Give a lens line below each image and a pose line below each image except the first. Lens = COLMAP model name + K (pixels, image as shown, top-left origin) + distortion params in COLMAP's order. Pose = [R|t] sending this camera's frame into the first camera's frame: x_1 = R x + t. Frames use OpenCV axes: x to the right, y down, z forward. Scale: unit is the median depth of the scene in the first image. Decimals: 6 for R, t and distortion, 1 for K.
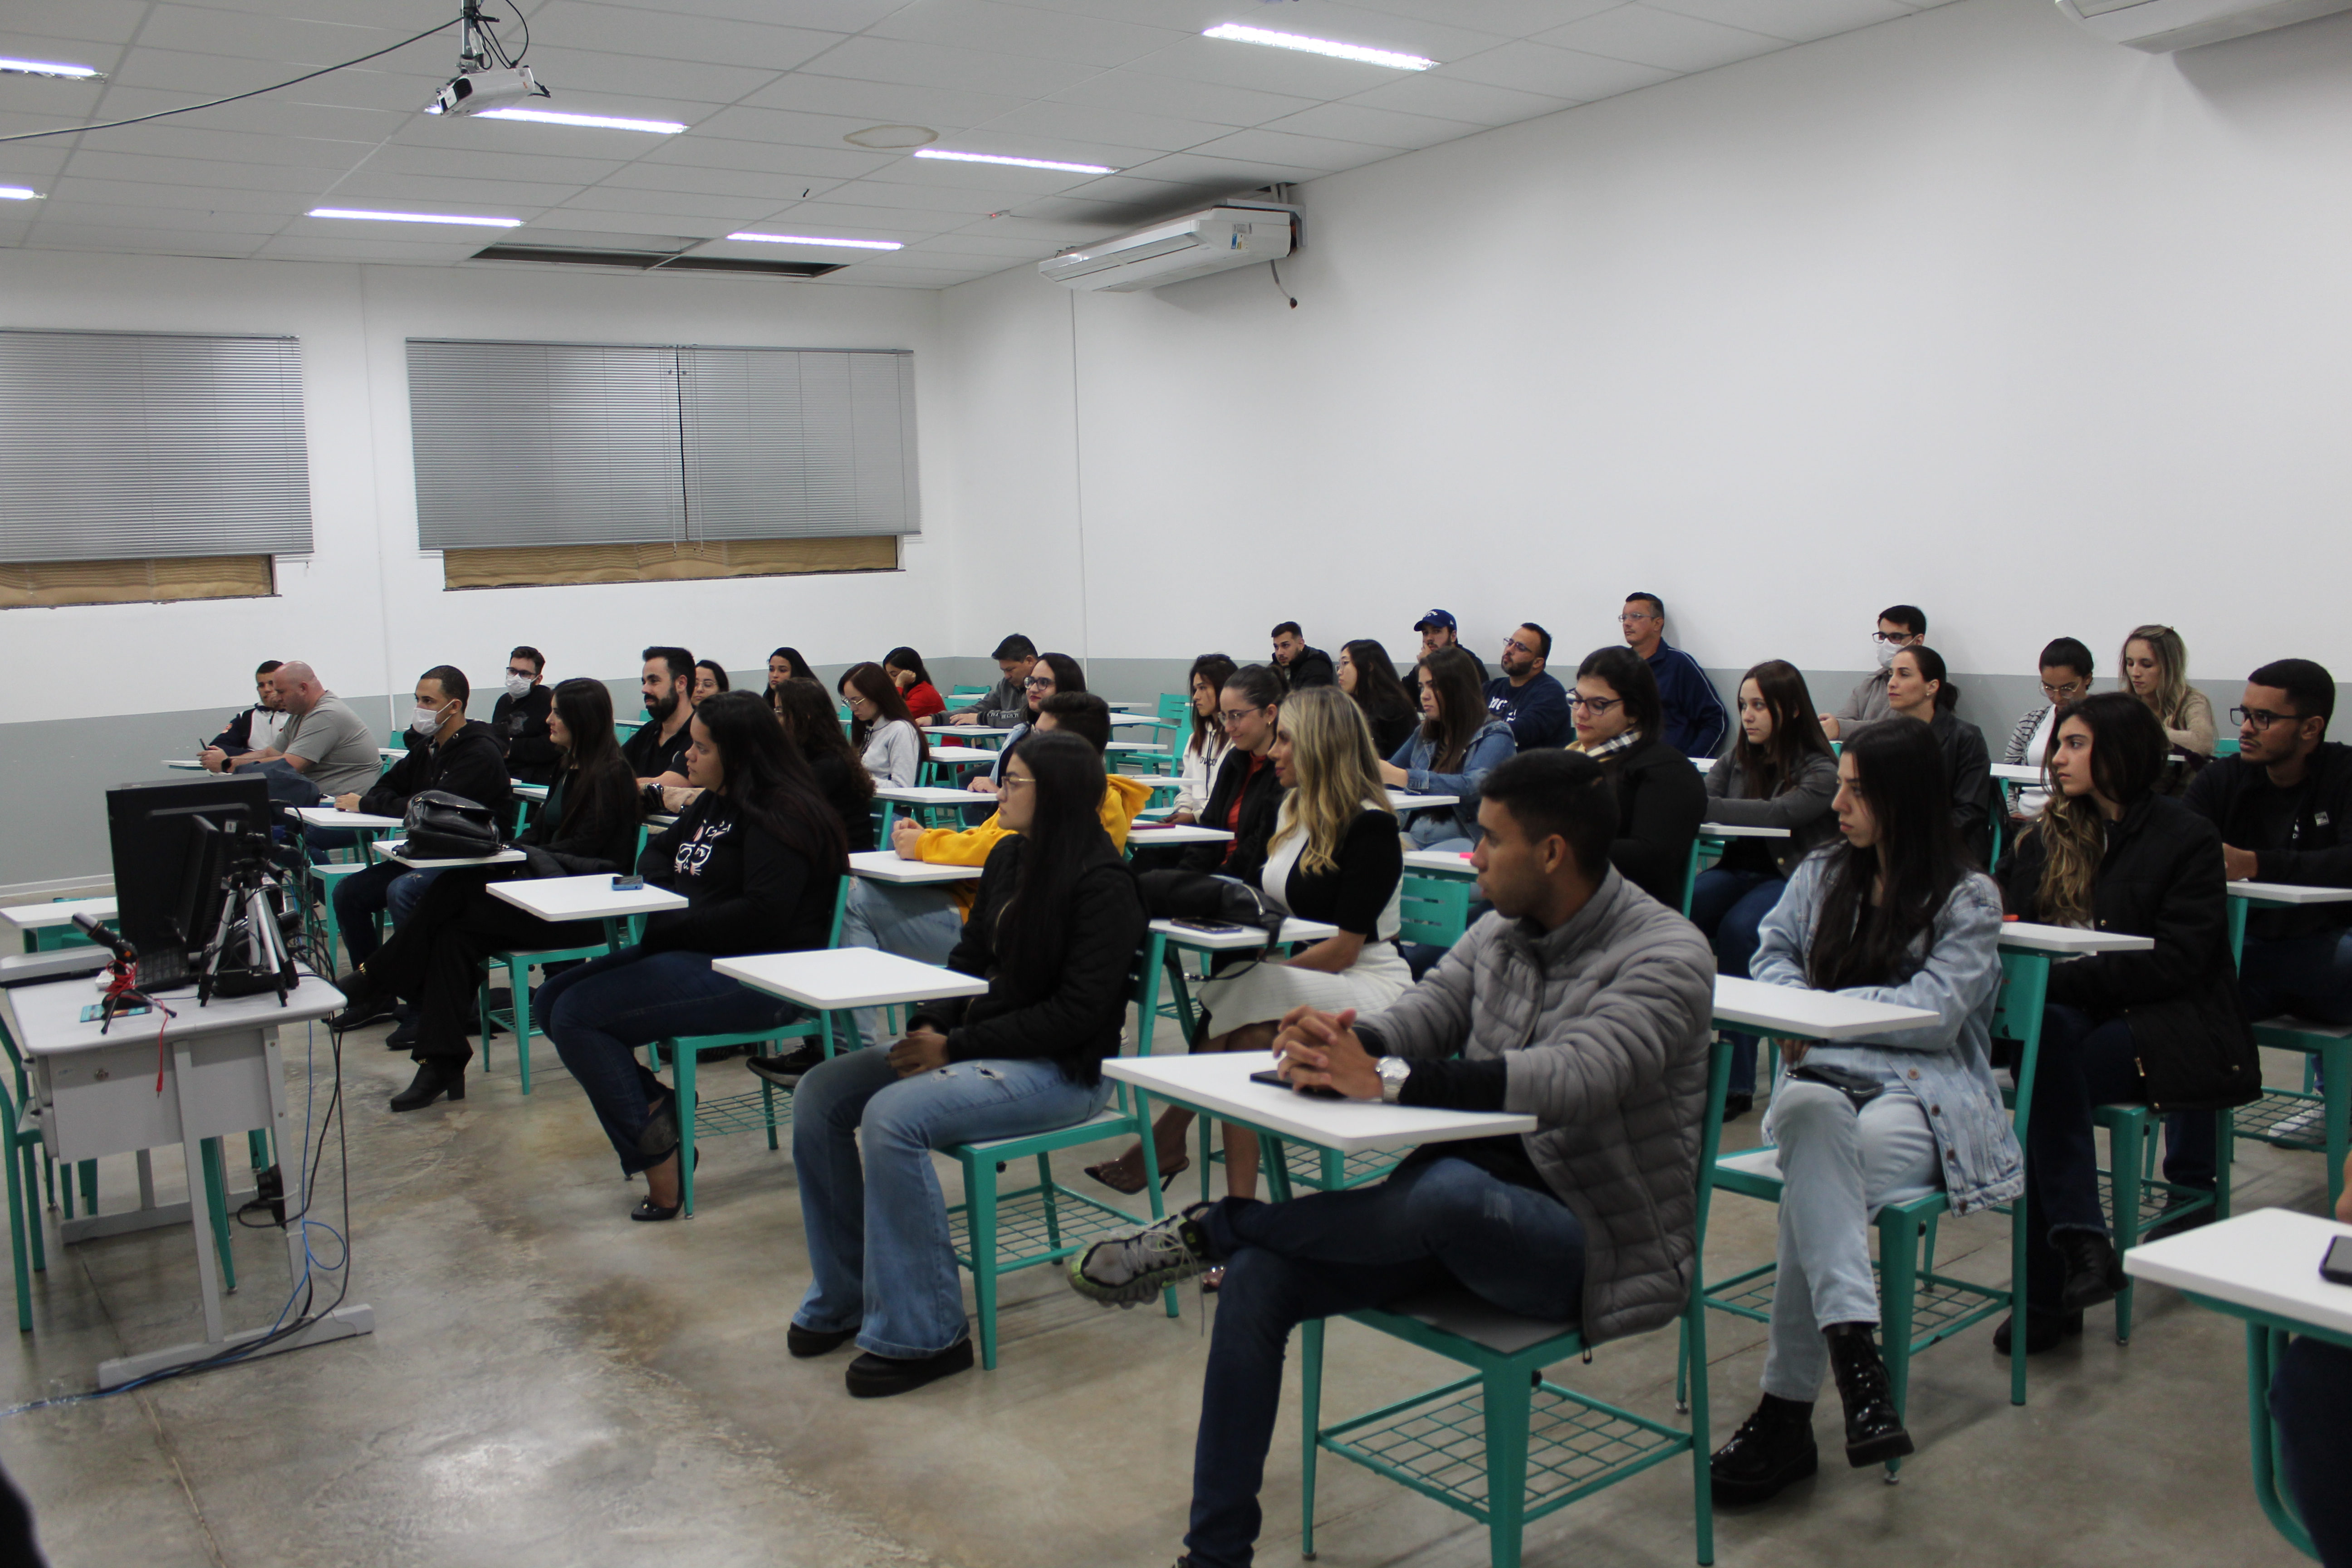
lens RADIAL K [[1995.6, 0, 1176.0], [0, 1995.6, 784.0], [0, 0, 1]] dist [-0.167301, 0.171874]
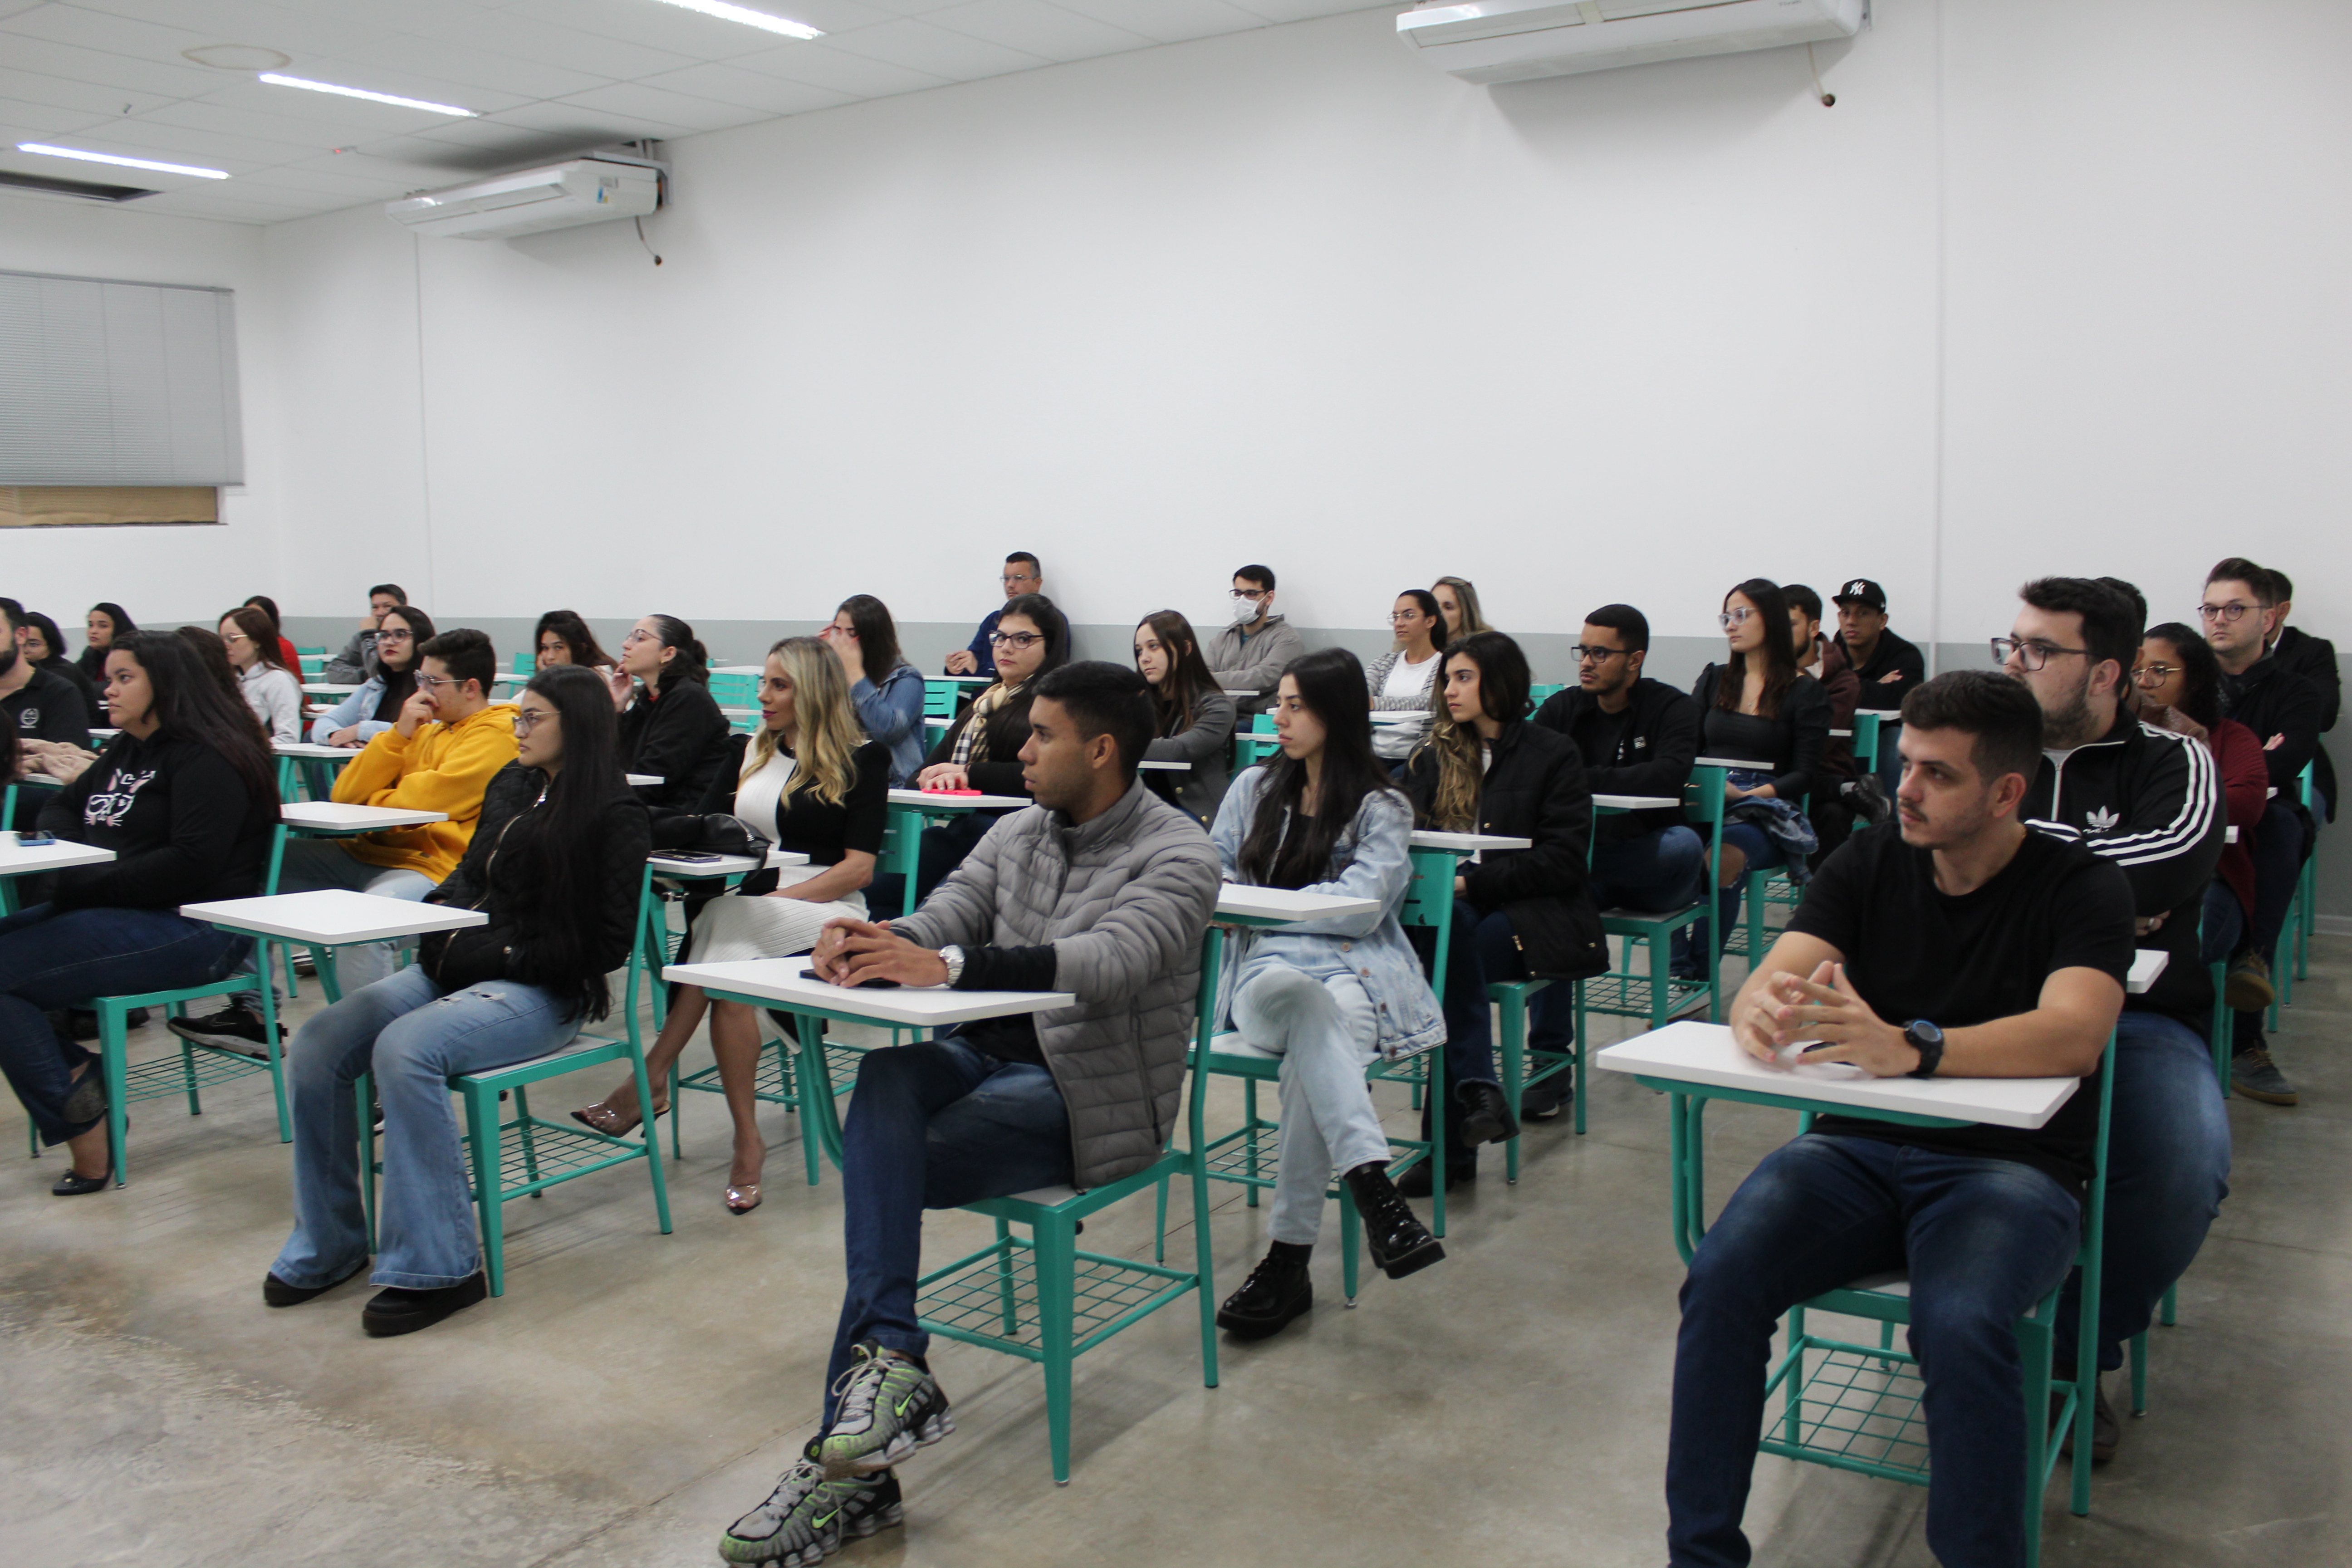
lens RADIAL K [[1995.6, 0, 1176.0], [0, 1995.6, 784.0], [0, 0, 1]] dist [-0.167301, 0.171874]
pose [[0.939079, -0.019257, 0.343163, -0.104722], [0.014008, 0.999744, 0.017768, 0.020174], [-0.343417, -0.011878, 0.939108, -0.059332]]
